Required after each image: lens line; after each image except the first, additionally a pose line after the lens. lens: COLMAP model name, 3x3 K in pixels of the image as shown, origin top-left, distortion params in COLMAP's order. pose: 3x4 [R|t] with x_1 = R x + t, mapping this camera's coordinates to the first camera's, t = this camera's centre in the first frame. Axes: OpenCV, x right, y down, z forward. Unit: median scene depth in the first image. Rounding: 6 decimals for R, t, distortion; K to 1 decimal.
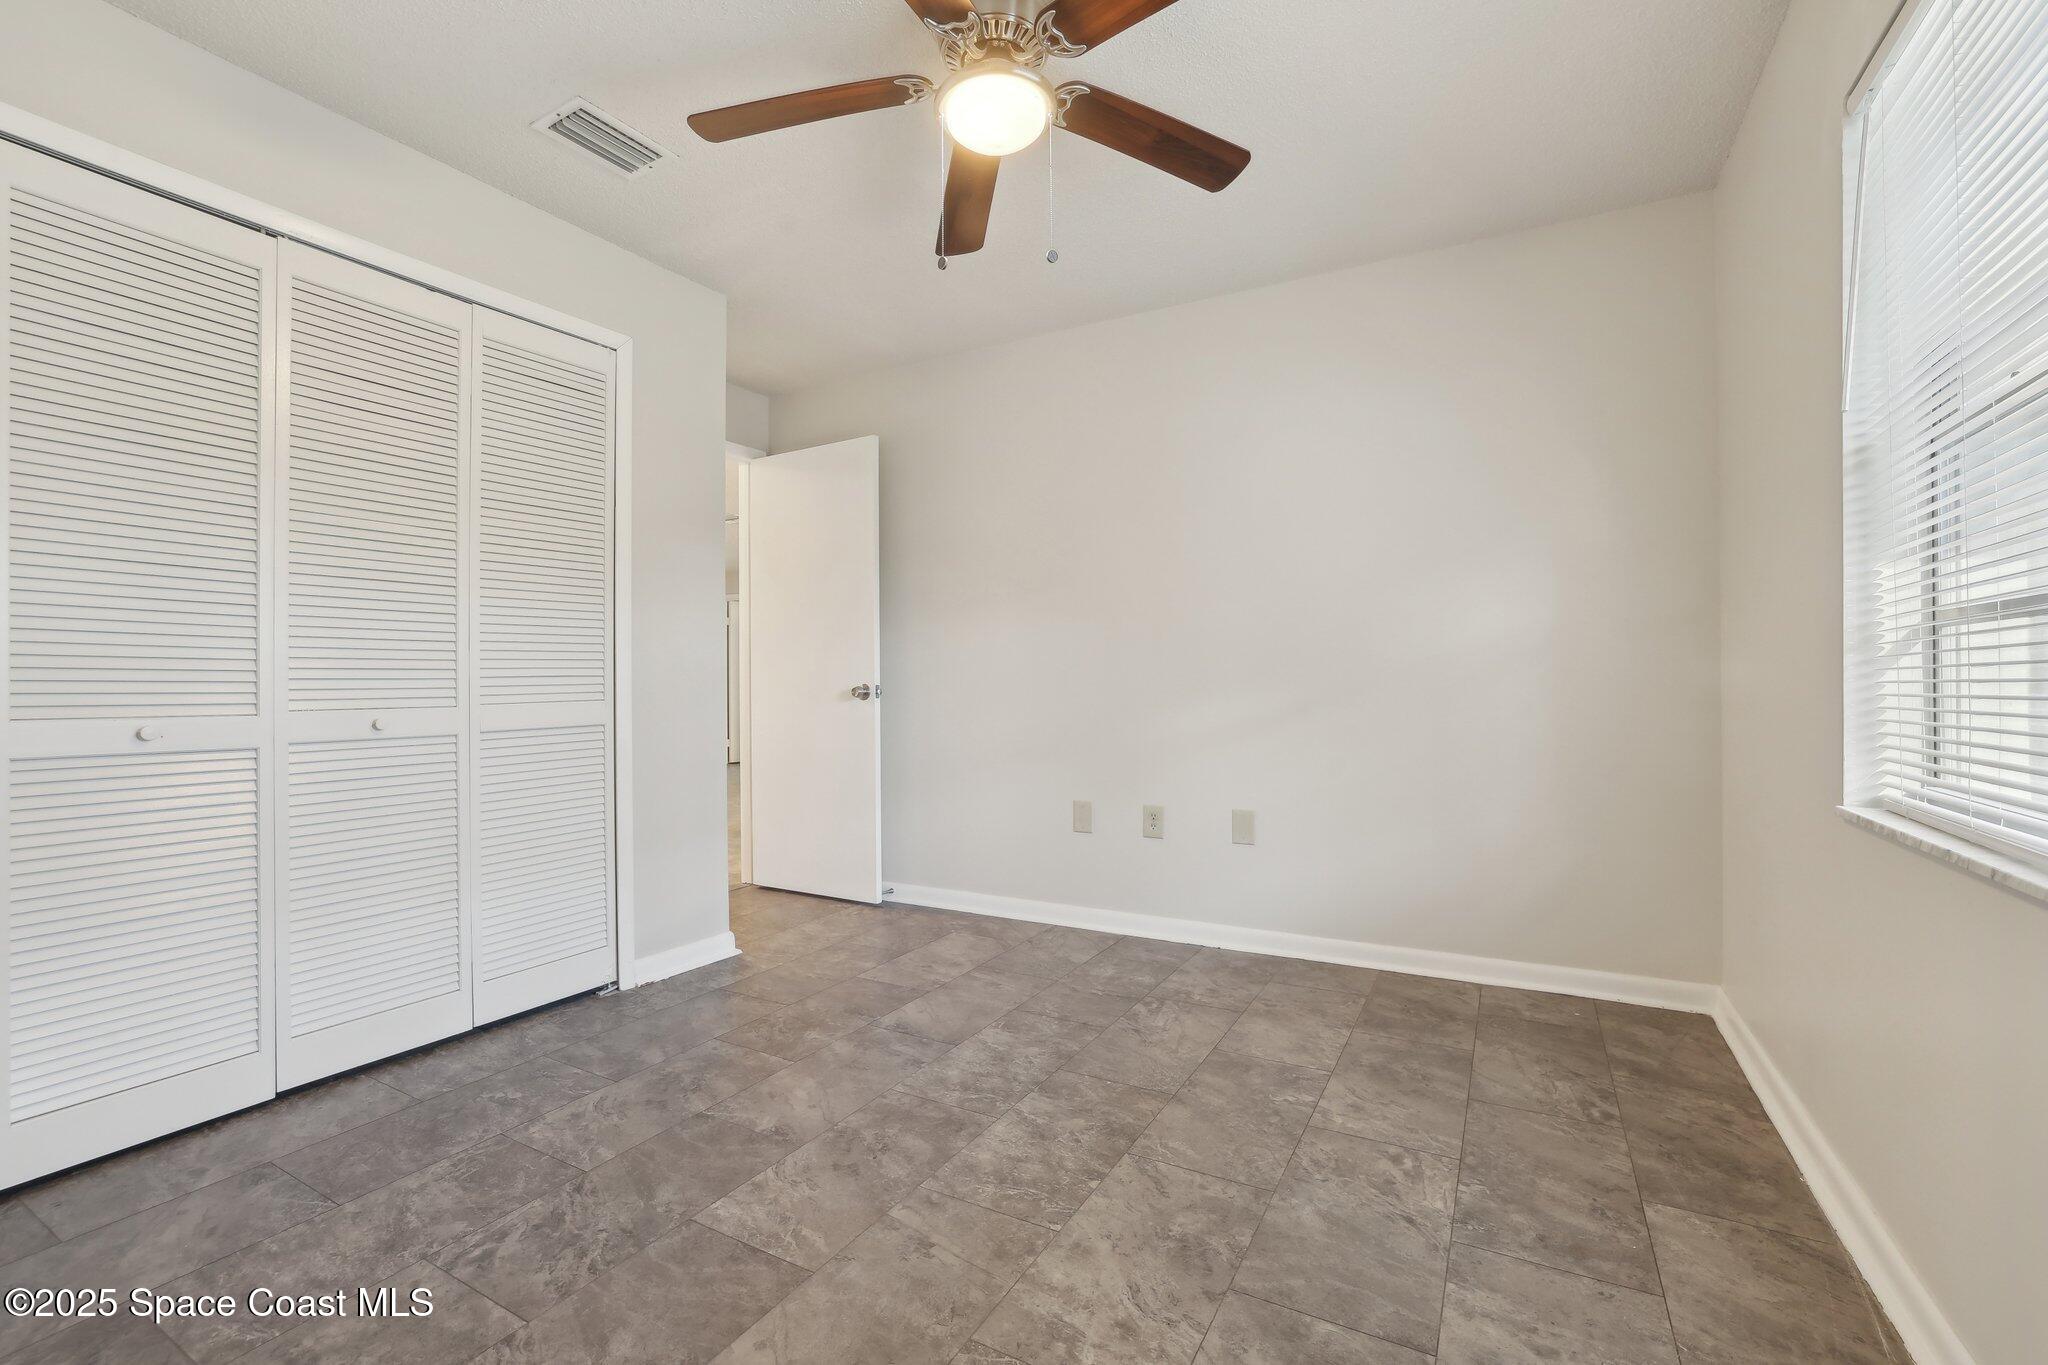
lens RADIAL K [[905.7, 0, 1009.8], [0, 905.7, 660.0], [0, 0, 1]] dist [-0.043305, 0.017791]
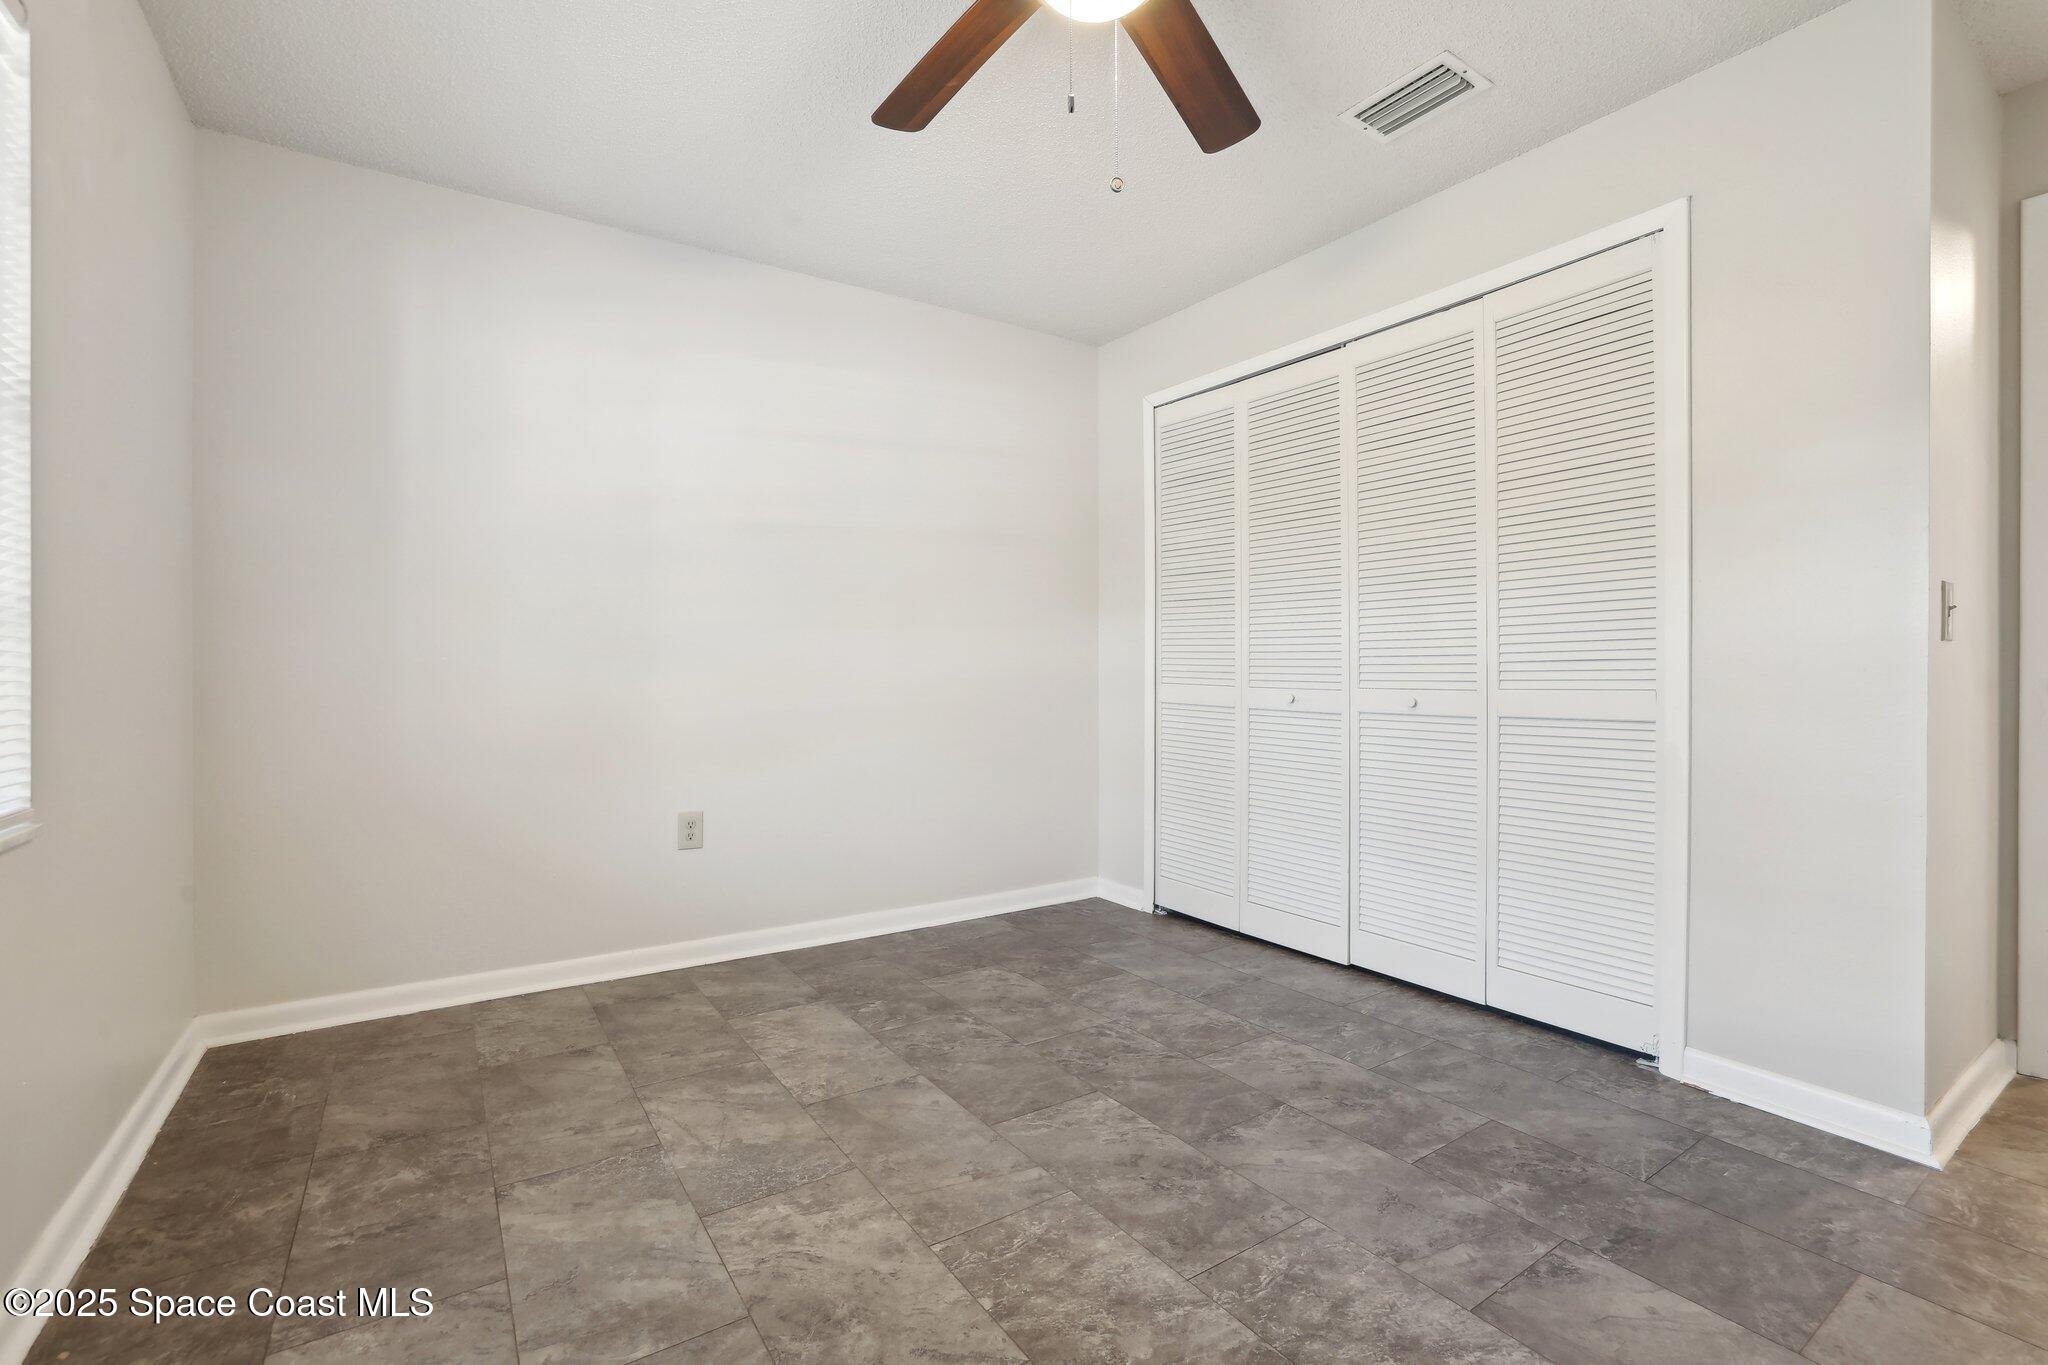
lens RADIAL K [[905.7, 0, 1009.8], [0, 905.7, 660.0], [0, 0, 1]] dist [-0.043305, 0.017791]
pose [[-0.457542, -0.002284, -0.889185, 0.726477], [0.026788, 0.999507, -0.016352, 0.023959], [0.888784, -0.031301, -0.457256, 1.284649]]
